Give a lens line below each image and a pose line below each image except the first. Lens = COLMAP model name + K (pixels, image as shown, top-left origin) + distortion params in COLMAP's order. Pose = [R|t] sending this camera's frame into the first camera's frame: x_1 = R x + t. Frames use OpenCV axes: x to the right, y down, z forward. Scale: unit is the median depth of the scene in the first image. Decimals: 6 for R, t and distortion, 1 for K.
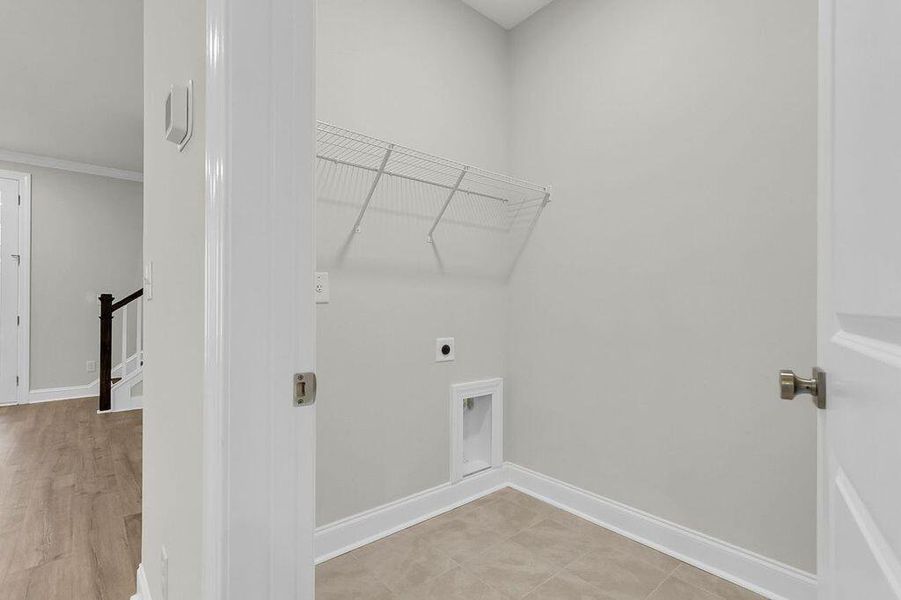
lens RADIAL K [[439.3, 0, 450.5], [0, 439.3, 300.0], [0, 0, 1]] dist [0.000599, 0.000102]
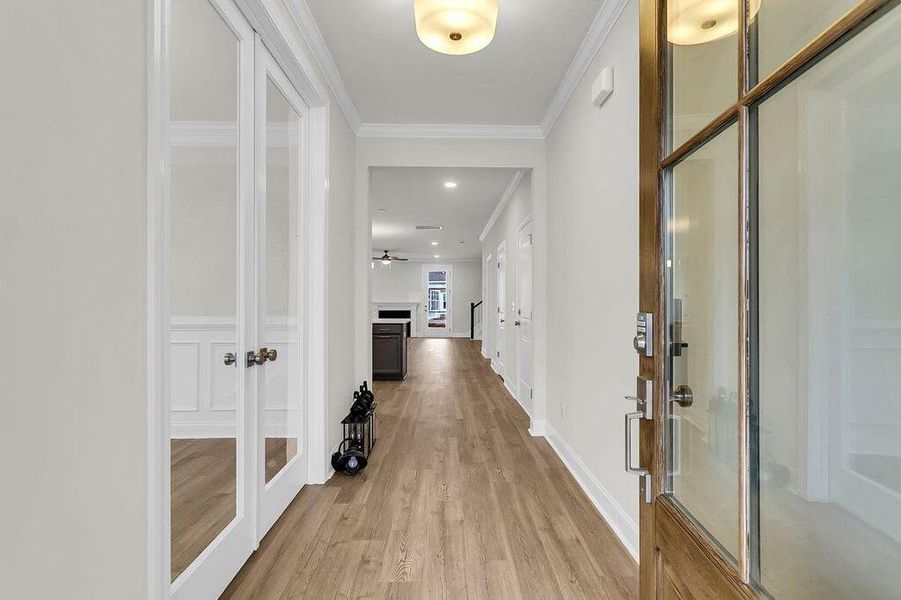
lens RADIAL K [[416.5, 0, 450.5], [0, 416.5, 300.0], [0, 0, 1]] dist [0.000617, 0.000144]
pose [[0.767008, 0.006233, -0.641608, 0.993201], [0.002490, 0.999916, 0.012691, -0.072028], [0.641633, -0.011331, 0.766928, -1.366258]]
